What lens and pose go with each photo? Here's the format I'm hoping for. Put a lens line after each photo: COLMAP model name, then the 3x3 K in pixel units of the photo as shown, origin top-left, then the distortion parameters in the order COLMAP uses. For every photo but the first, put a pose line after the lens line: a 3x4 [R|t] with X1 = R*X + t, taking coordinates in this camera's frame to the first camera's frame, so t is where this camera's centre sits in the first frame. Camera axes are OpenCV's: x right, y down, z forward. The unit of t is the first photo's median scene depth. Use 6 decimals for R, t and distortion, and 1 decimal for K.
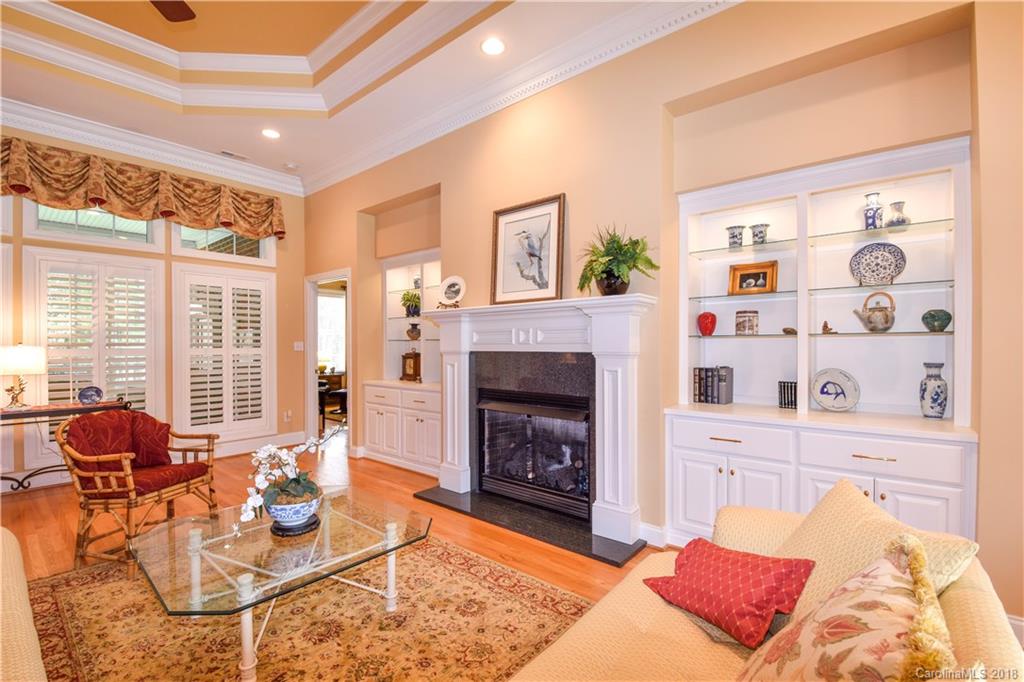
lens RADIAL K [[450.7, 0, 512.3], [0, 450.7, 344.8], [0, 0, 1]] dist [0.010769, -0.019007]
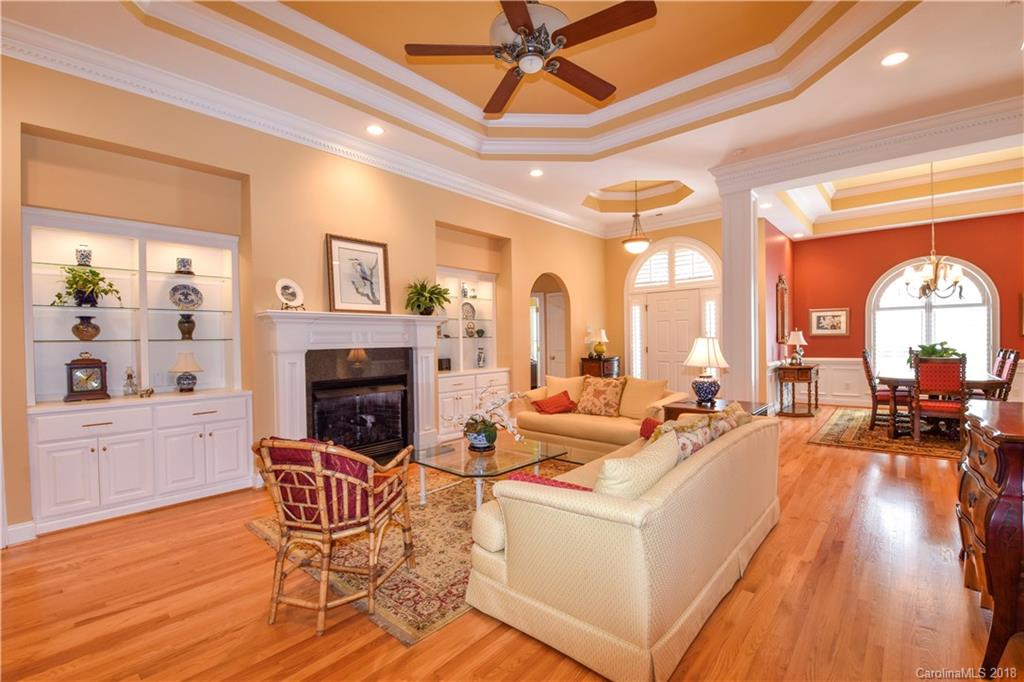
lens RADIAL K [[450.7, 0, 512.3], [0, 450.7, 344.8], [0, 0, 1]] dist [0.010769, -0.019007]
pose [[0.017786, -0.008099, 0.999809, -1.323183], [0.015064, 0.999856, 0.007831, 0.000864], [-0.999728, 0.014922, 0.017905, 0.517486]]
